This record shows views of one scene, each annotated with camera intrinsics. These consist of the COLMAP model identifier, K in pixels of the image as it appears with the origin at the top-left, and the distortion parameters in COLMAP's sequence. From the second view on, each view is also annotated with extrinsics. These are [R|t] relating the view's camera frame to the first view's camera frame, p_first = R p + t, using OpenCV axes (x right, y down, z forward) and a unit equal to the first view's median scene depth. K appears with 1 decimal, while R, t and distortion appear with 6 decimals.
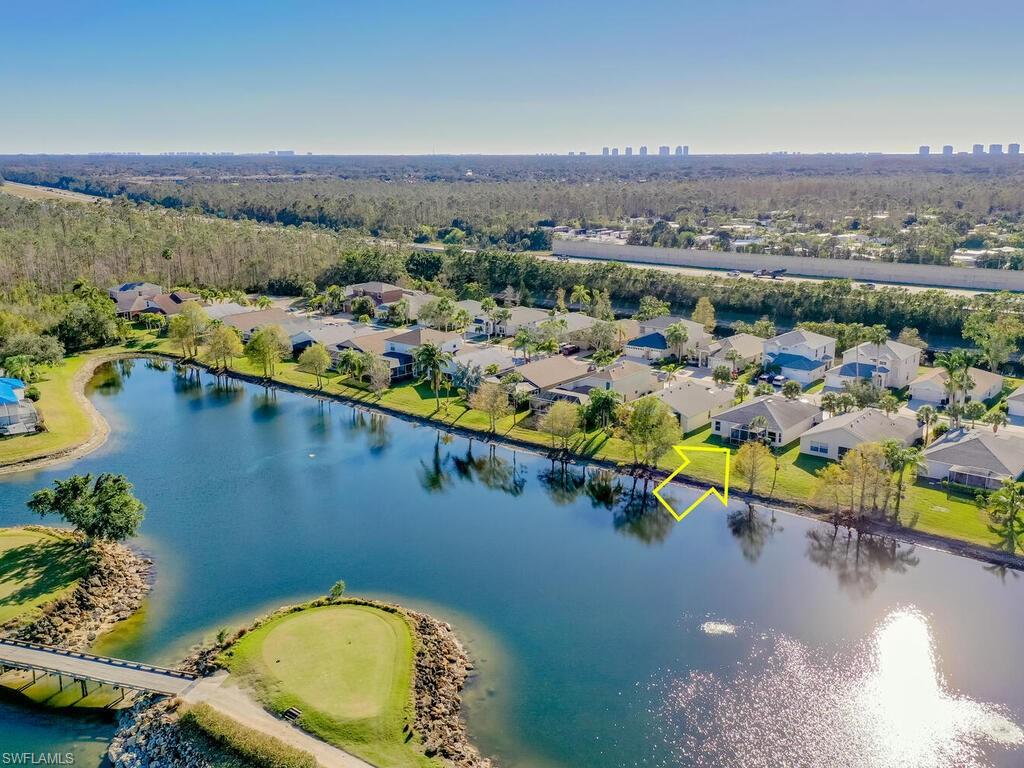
lens RADIAL K [[944.7, 0, 512.0], [0, 944.7, 384.0], [0, 0, 1]] dist [0.013039, -0.000621]
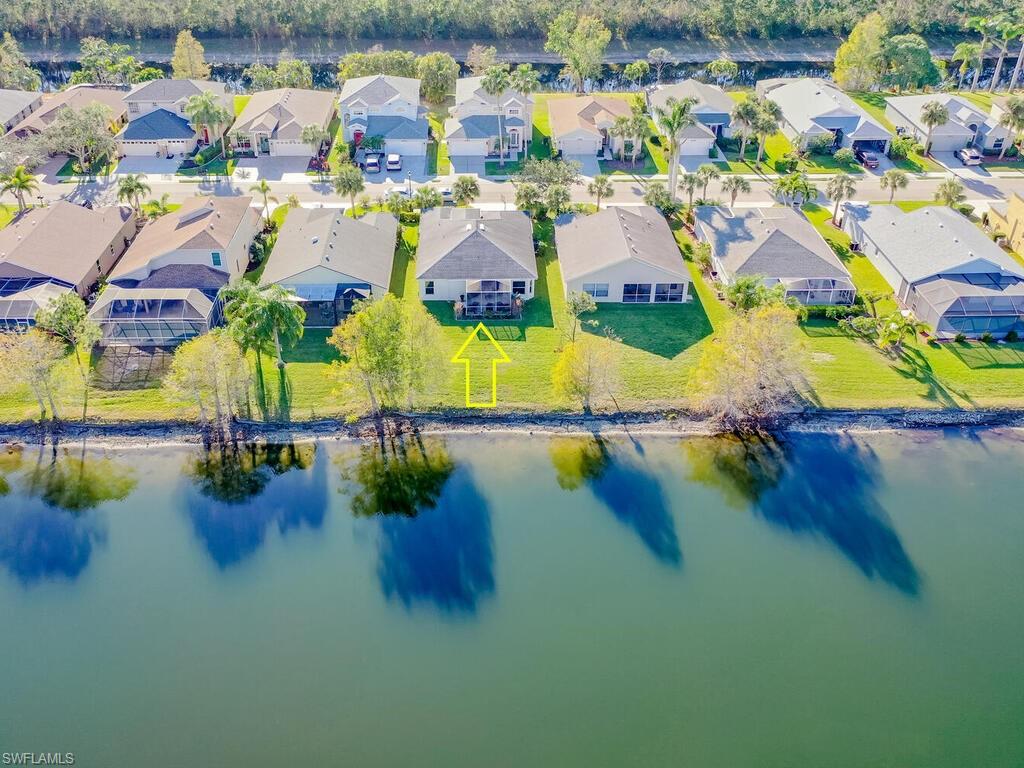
lens RADIAL K [[909.4, 0, 485.6], [0, 909.4, 365.4], [0, 0, 1]] dist [0.018745, -0.000286]
pose [[0.760028, -0.346250, 0.549972, -0.106223], [0.145402, 0.915397, 0.375377, -0.129630], [-0.633416, -0.205330, 0.746072, 0.499763]]
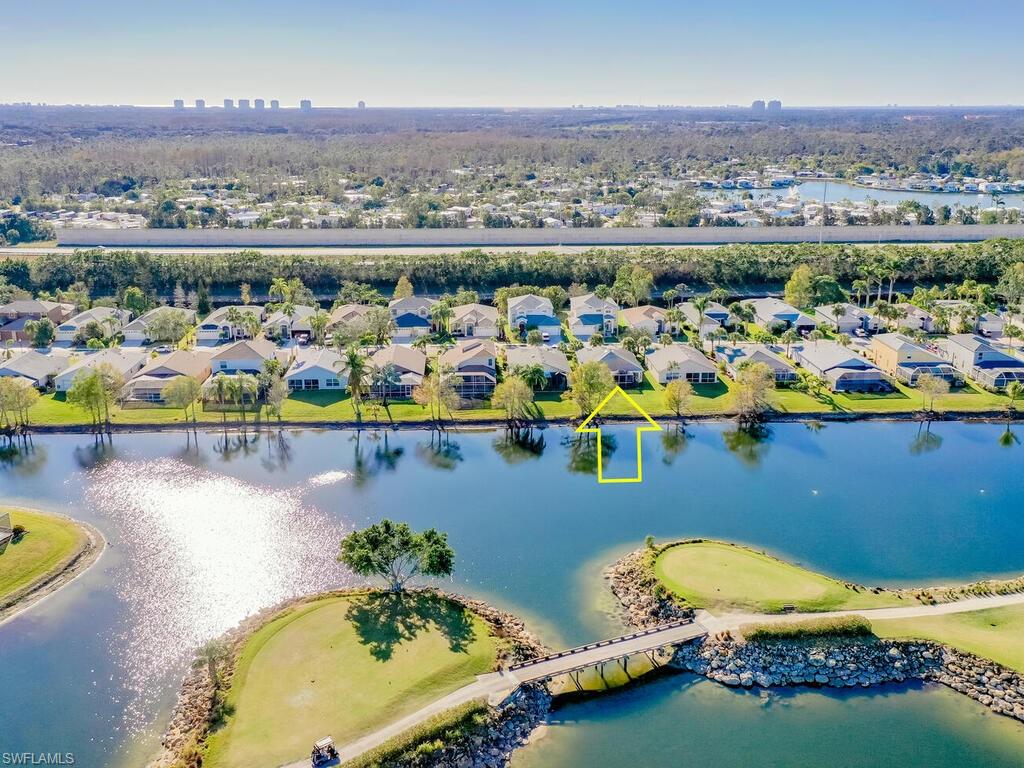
lens RADIAL K [[944.7, 0, 512.0], [0, 944.7, 384.0], [0, 0, 1]] dist [0.013039, -0.000621]
pose [[0.731139, -0.186142, 0.656344, -0.702583], [0.153671, 0.982269, 0.107393, -0.099718], [-0.664697, 0.022342, 0.746779, 0.102462]]
